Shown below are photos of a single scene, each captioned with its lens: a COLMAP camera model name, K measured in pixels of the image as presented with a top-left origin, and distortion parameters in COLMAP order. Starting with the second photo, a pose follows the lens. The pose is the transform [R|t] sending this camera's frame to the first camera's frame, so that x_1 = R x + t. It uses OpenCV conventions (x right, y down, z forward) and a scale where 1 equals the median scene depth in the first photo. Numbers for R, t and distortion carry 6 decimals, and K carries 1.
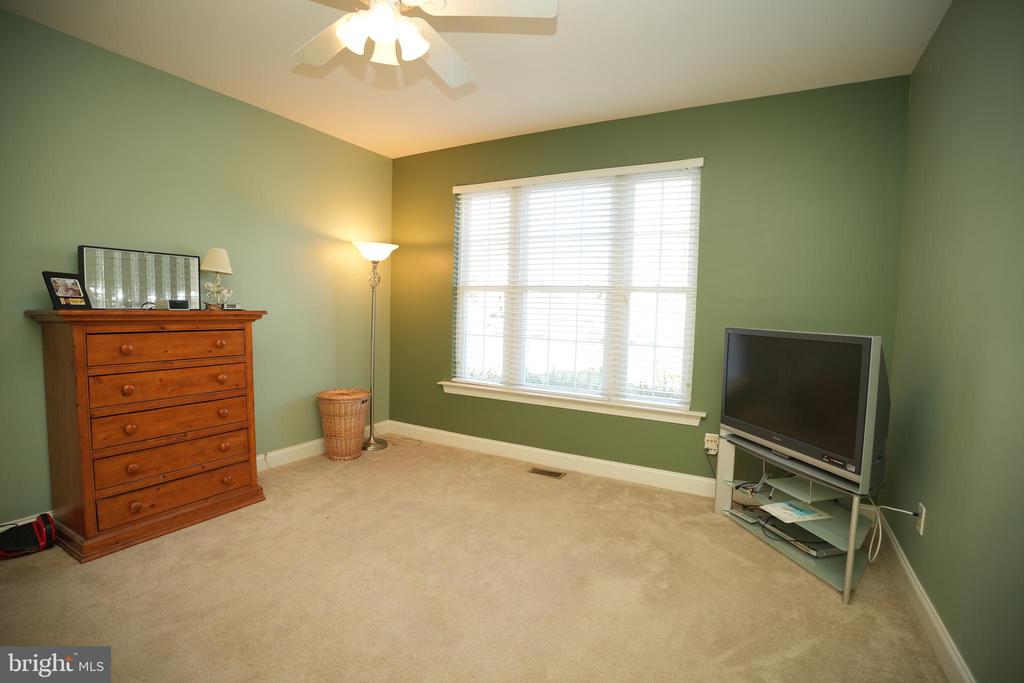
lens RADIAL K [[469.3, 0, 510.3], [0, 469.3, 340.7], [0, 0, 1]] dist [-0.073744, 0.019445]
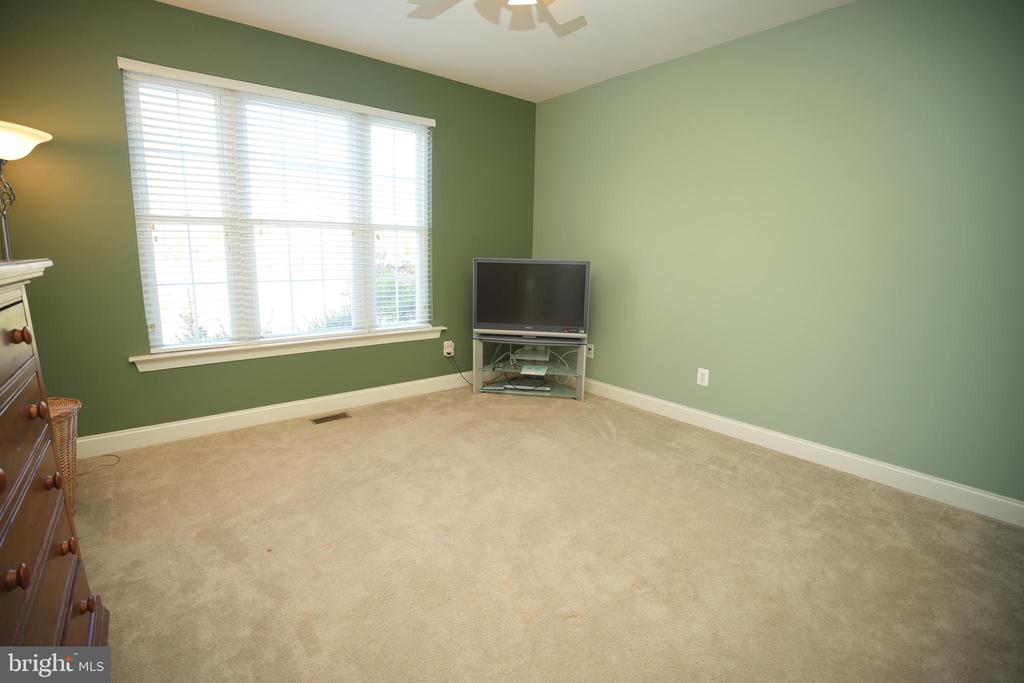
lens RADIAL K [[469.3, 0, 510.3], [0, 469.3, 340.7], [0, 0, 1]] dist [-0.073744, 0.019445]
pose [[0.379042, -0.193109, 0.905006, -0.633983], [0.053458, 0.980920, 0.186917, -0.035740], [-0.923834, -0.022469, 0.382133, 0.294808]]
